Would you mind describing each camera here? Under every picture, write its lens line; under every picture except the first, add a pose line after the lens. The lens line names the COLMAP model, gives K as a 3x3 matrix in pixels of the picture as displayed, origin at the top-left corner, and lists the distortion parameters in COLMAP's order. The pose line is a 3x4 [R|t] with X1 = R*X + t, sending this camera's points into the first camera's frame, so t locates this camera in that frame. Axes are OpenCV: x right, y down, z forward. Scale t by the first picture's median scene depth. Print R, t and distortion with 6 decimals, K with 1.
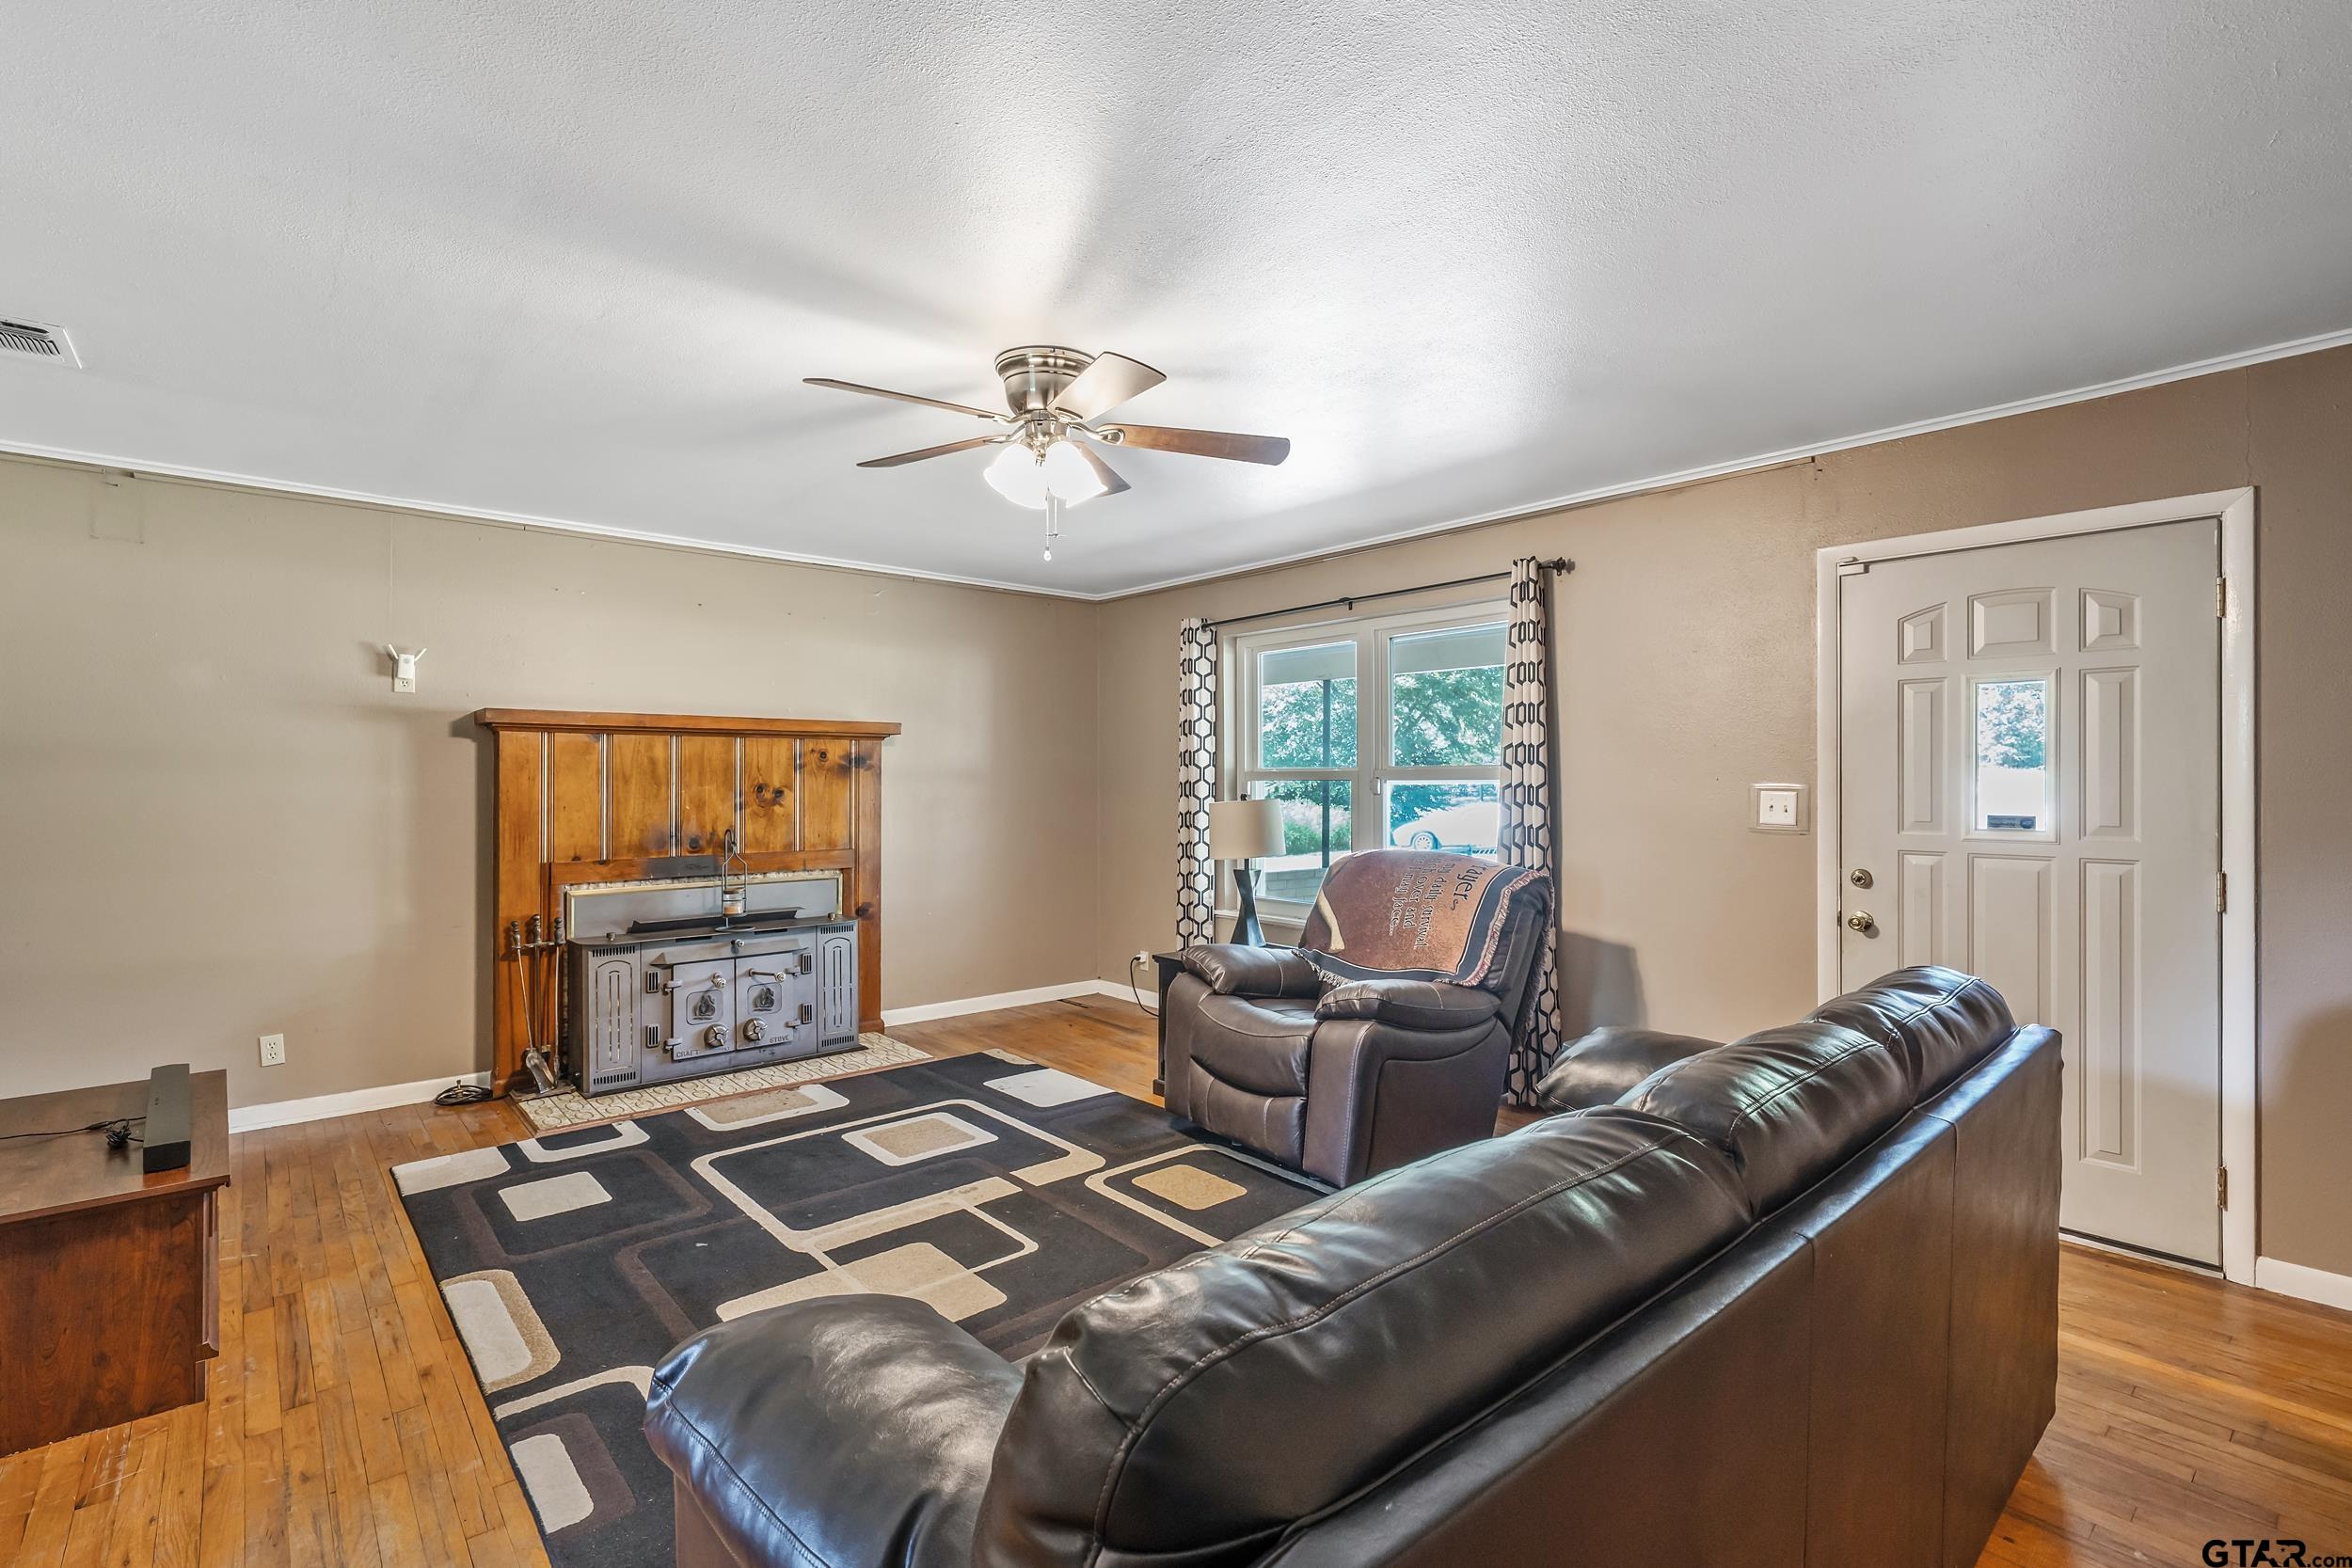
lens RADIAL K [[1064.1, 0, 1177.8], [0, 1064.1, 779.2], [0, 0, 1]] dist [0.001397, -0.000187]
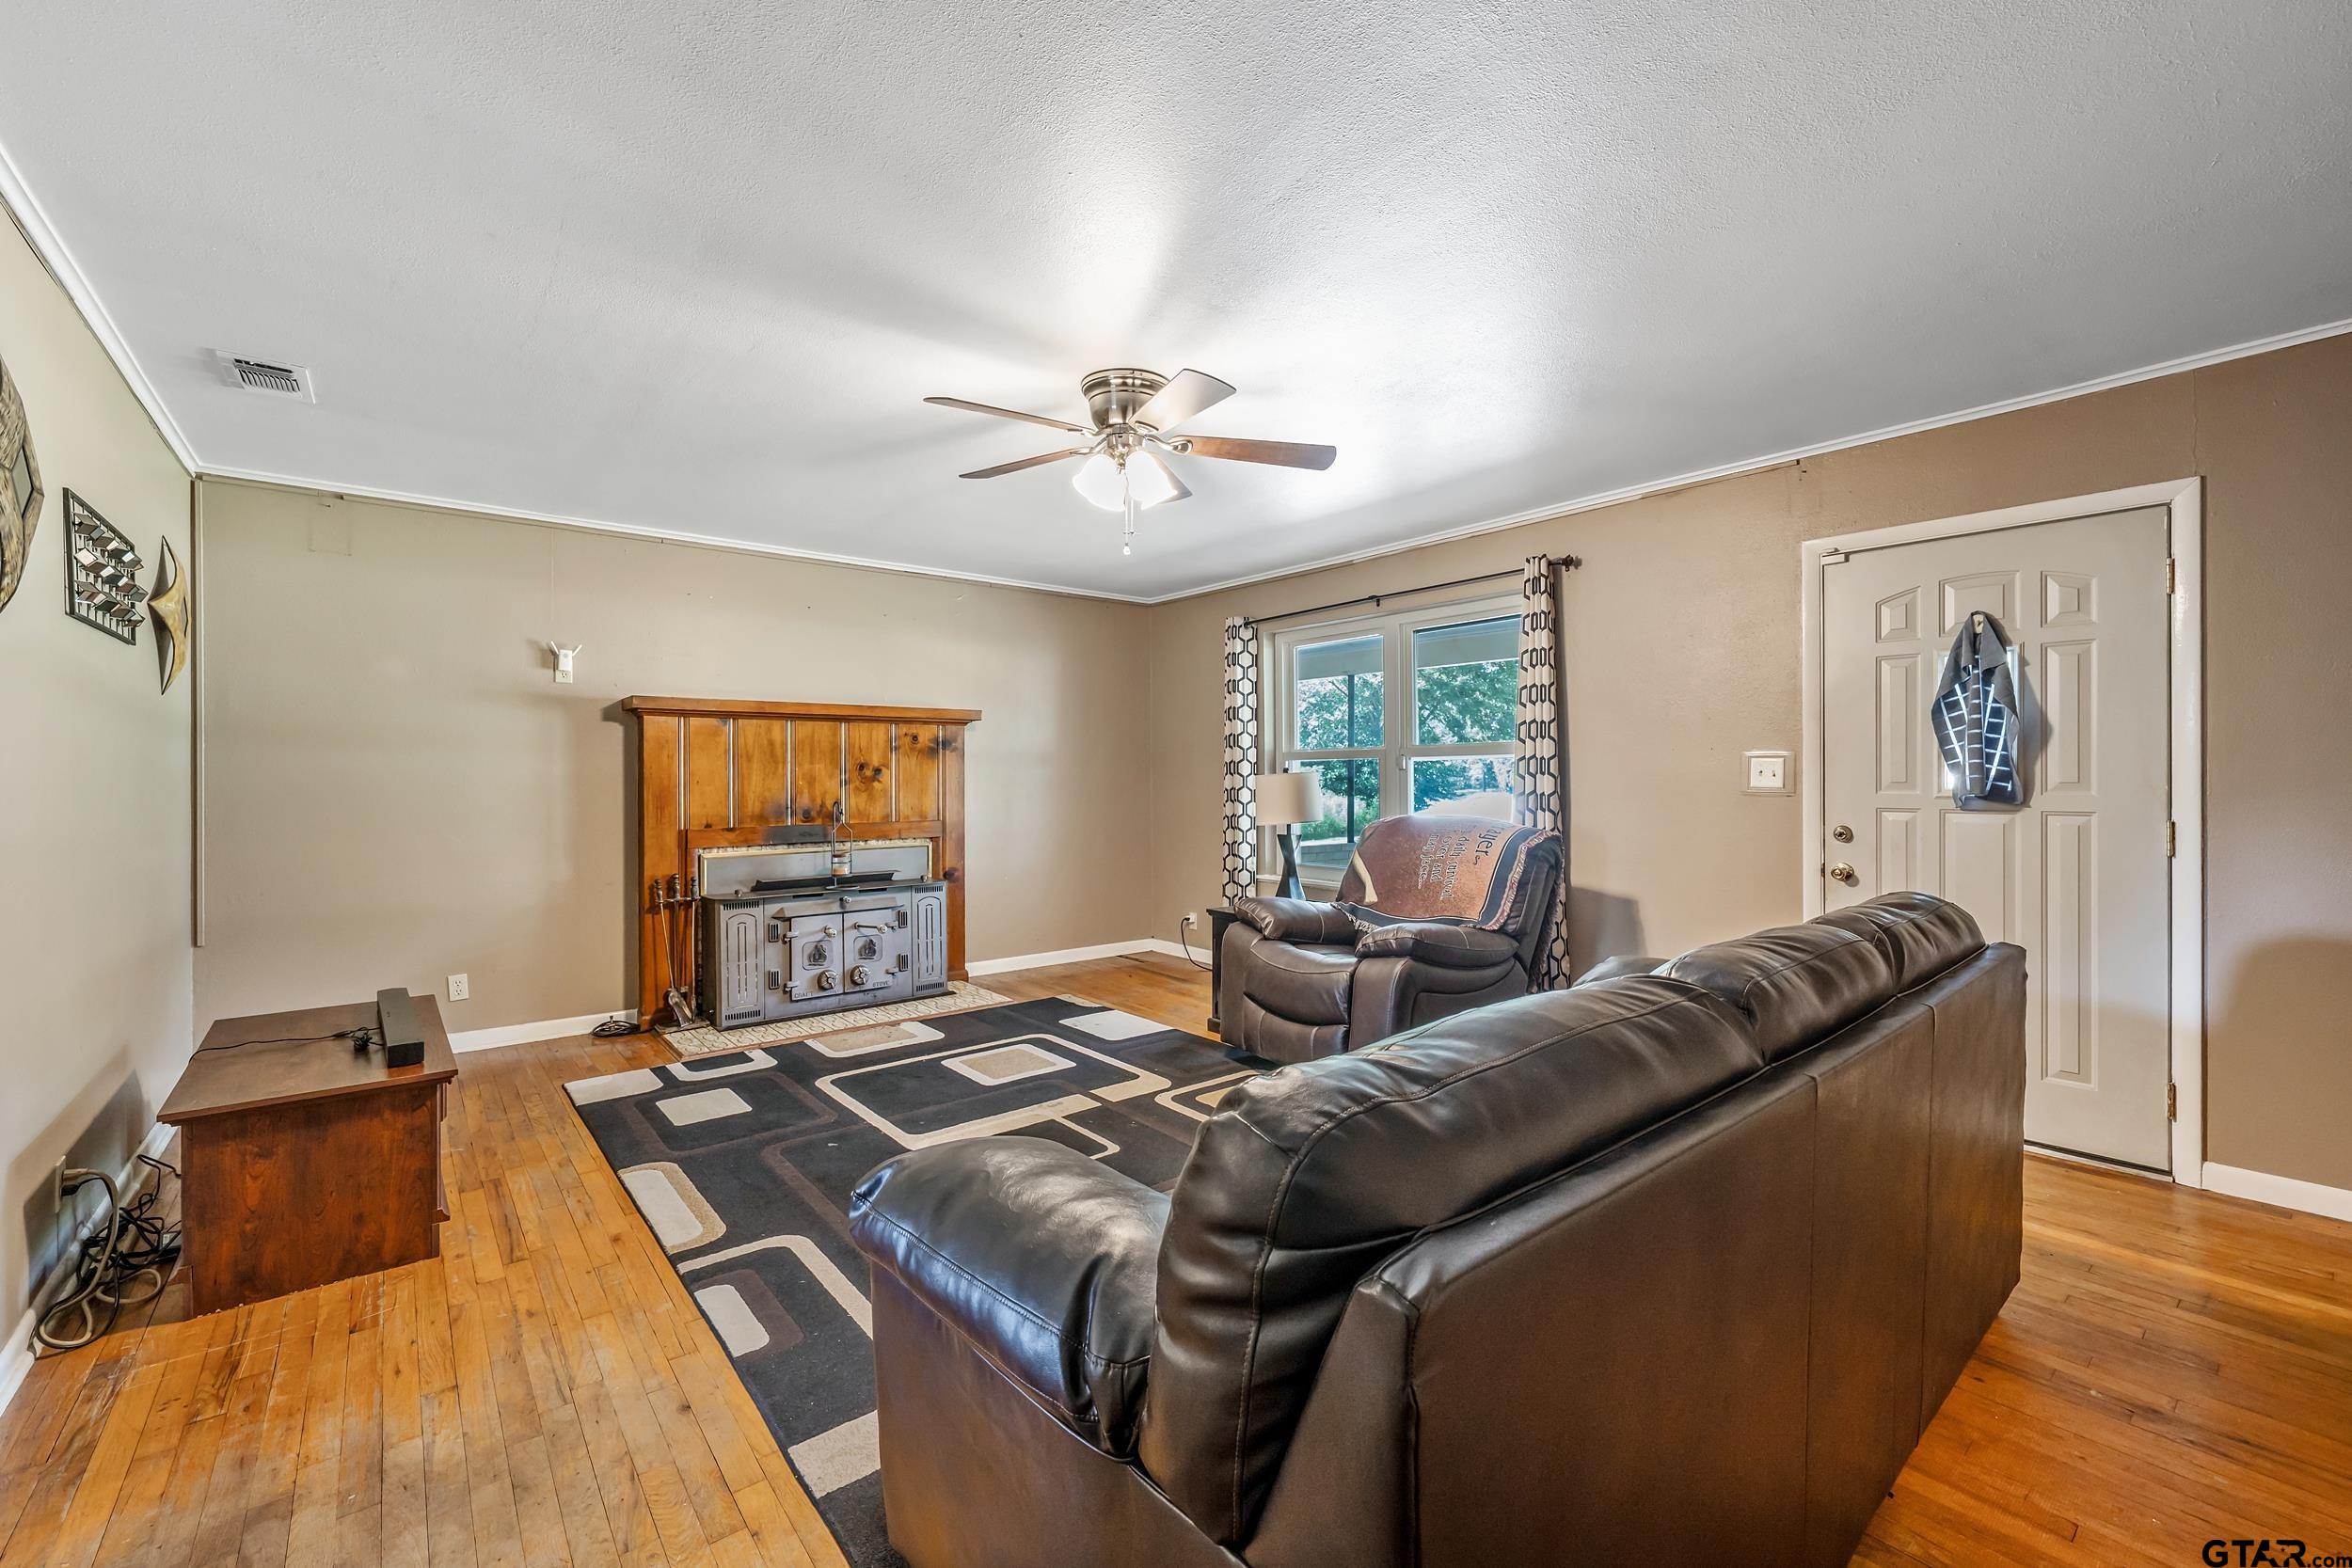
lens RADIAL K [[958.3, 0, 1177.3], [0, 958.3, 779.0], [0, 0, 1]] dist [-0.001084, 0.000086]
pose [[0.999509, -0.004186, -0.031043, -0.028814], [0.004303, 0.999984, 0.003699, 0.027967], [0.031027, -0.003830, 0.999511, -0.032922]]
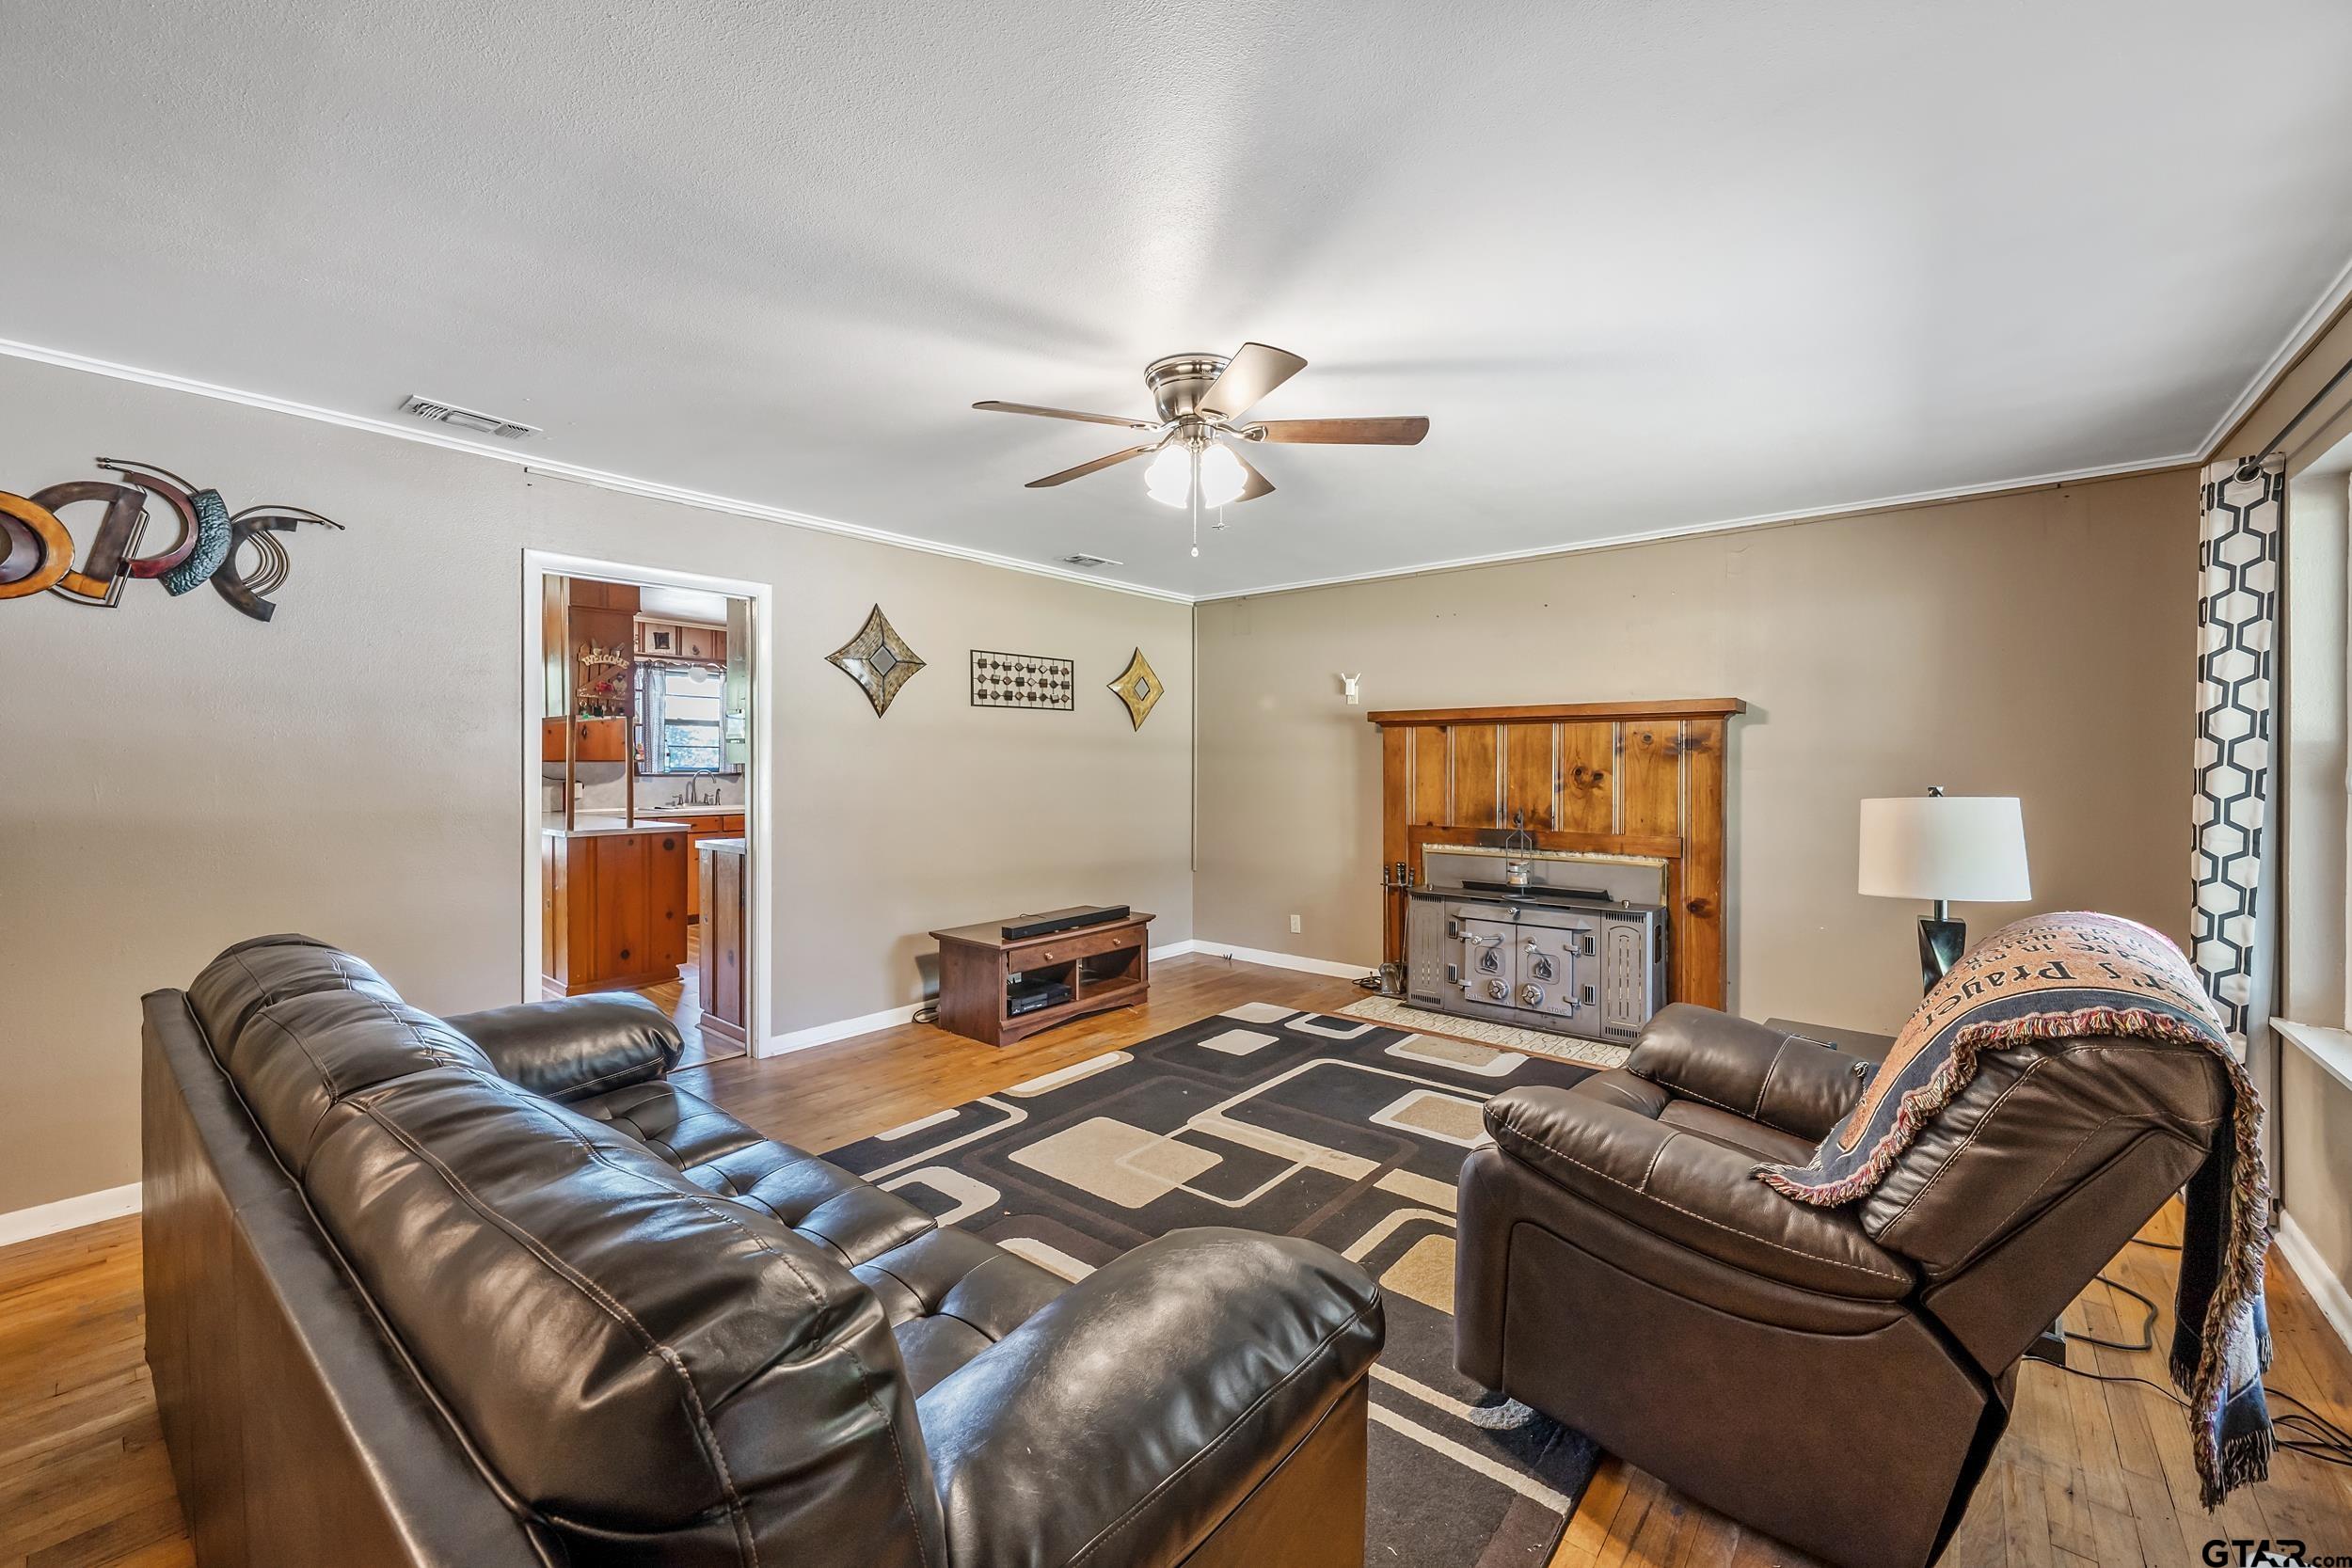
lens RADIAL K [[929.3, 0, 1182.2], [0, 929.3, 771.2], [0, 0, 1]] dist [-0.000560, -0.000065]
pose [[0.163475, 0.010020, -0.986497, 0.638833], [-0.001935, 0.999950, 0.009836, 0.000551], [0.986546, 0.000301, 0.163486, 0.668552]]
